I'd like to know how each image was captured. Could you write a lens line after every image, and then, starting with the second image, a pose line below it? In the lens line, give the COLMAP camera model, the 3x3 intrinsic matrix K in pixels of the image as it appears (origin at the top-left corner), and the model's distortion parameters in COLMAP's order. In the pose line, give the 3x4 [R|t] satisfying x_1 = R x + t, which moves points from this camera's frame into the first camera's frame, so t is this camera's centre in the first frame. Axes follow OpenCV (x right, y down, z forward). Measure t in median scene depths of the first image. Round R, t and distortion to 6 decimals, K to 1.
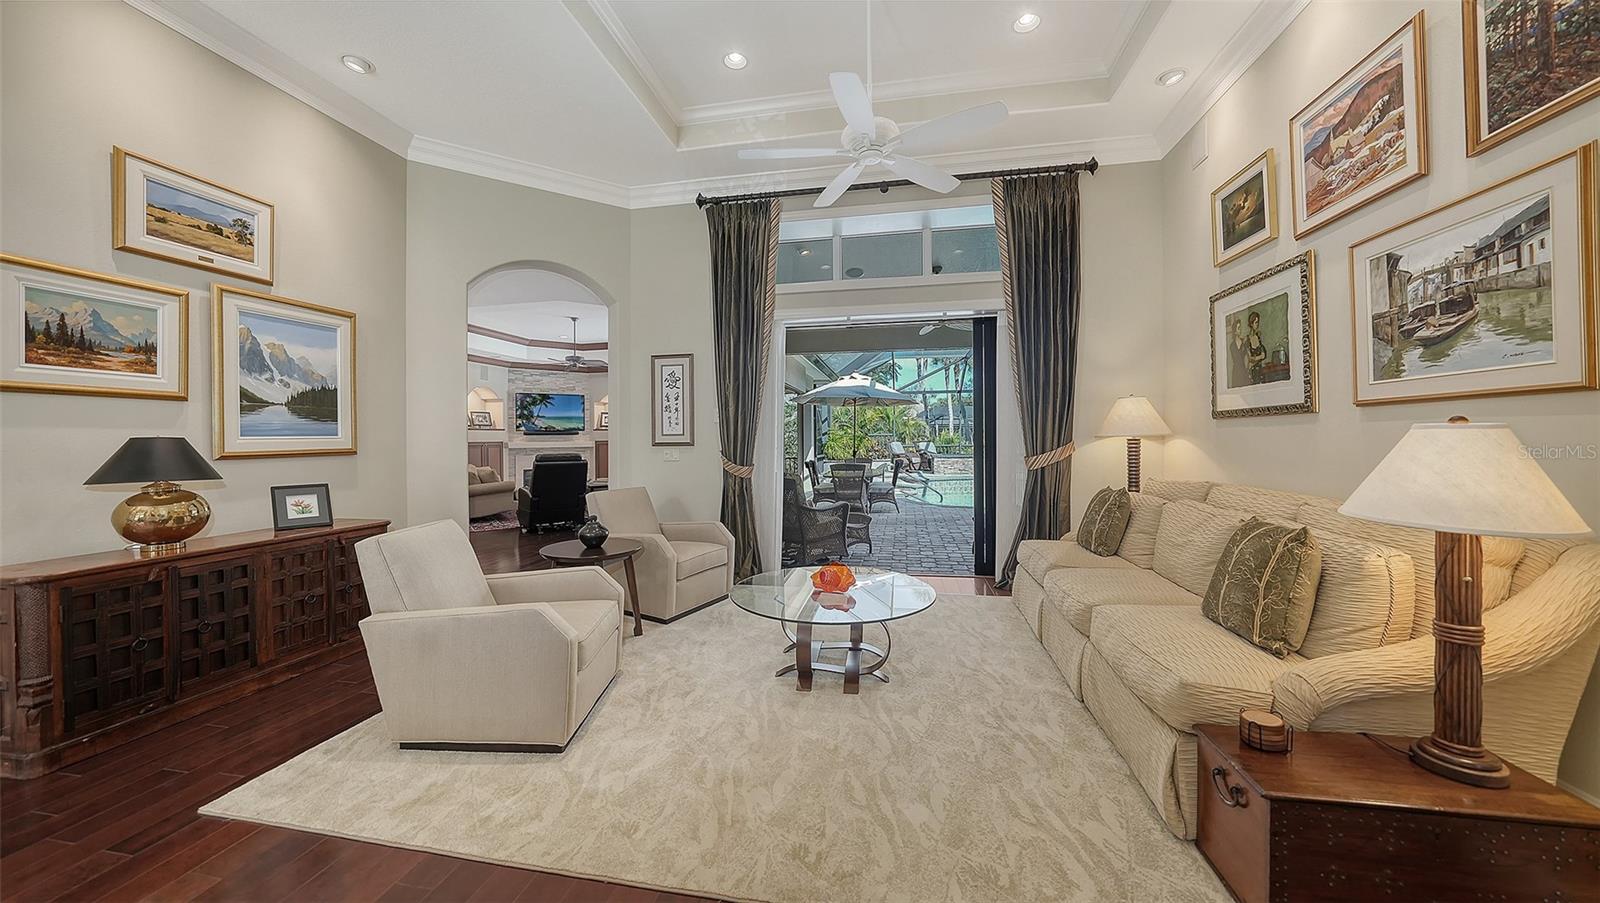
lens RADIAL K [[557.6, 0, 805.8], [0, 557.6, 437.4], [0, 0, 1]] dist [0.000130, 0.000199]
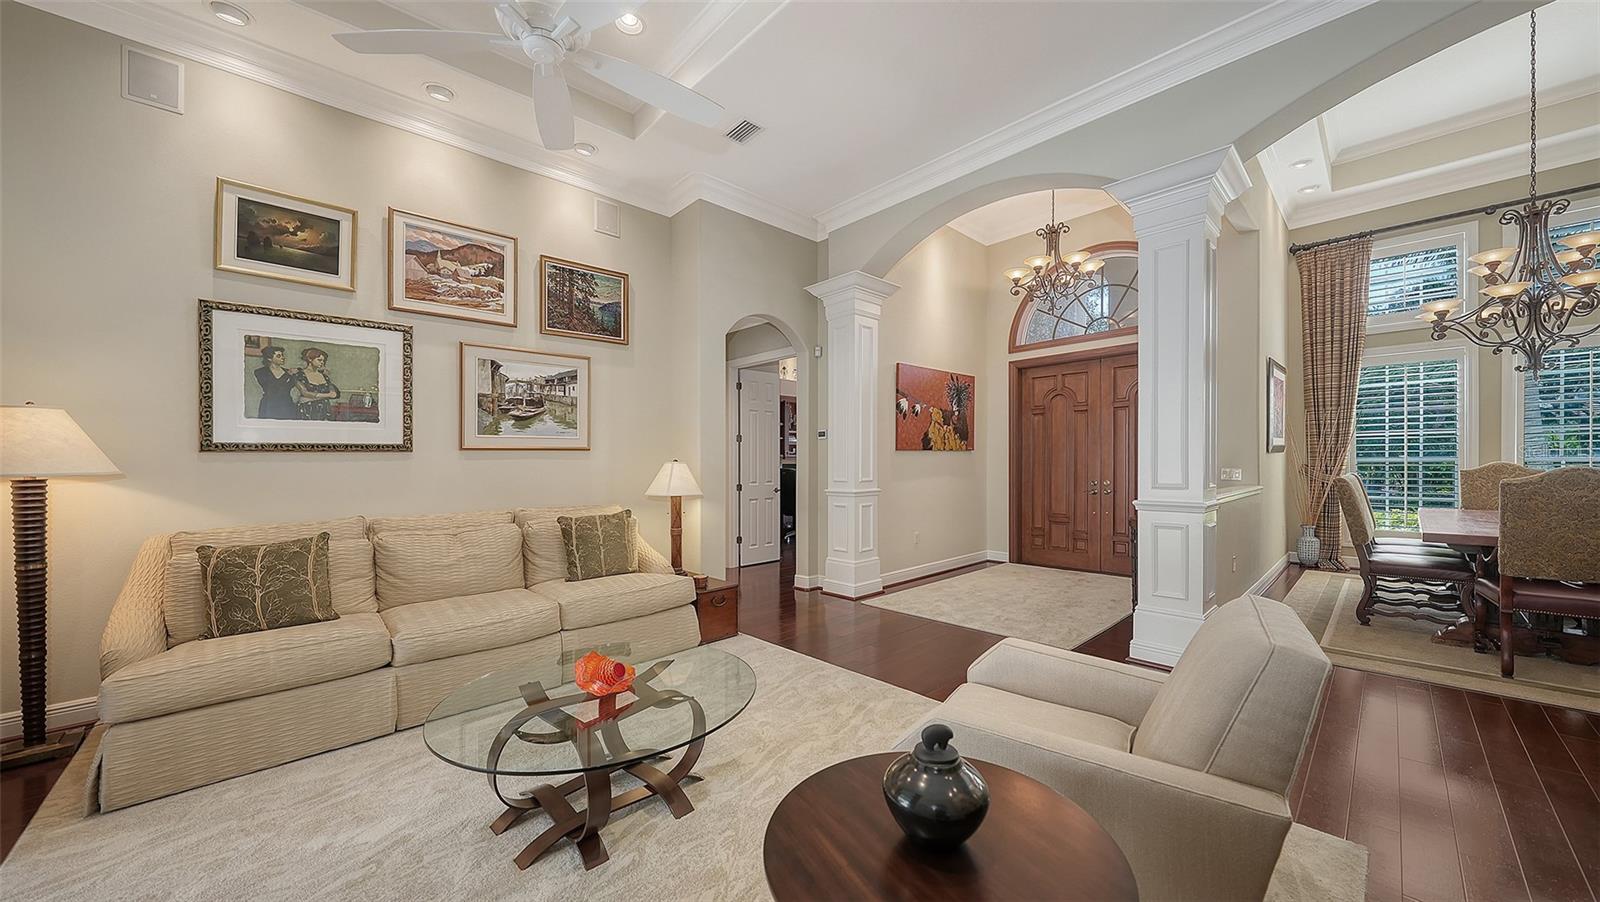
lens RADIAL K [[557.6, 0, 824.8], [0, 557.6, 456.3], [0, 0, 1]] dist [0.000130, 0.000199]
pose [[-0.815796, 0.007611, 0.578290, -0.700046], [0.005800, 0.999971, -0.004979, -0.025755], [-0.578311, -0.000707, -0.815816, 1.706551]]
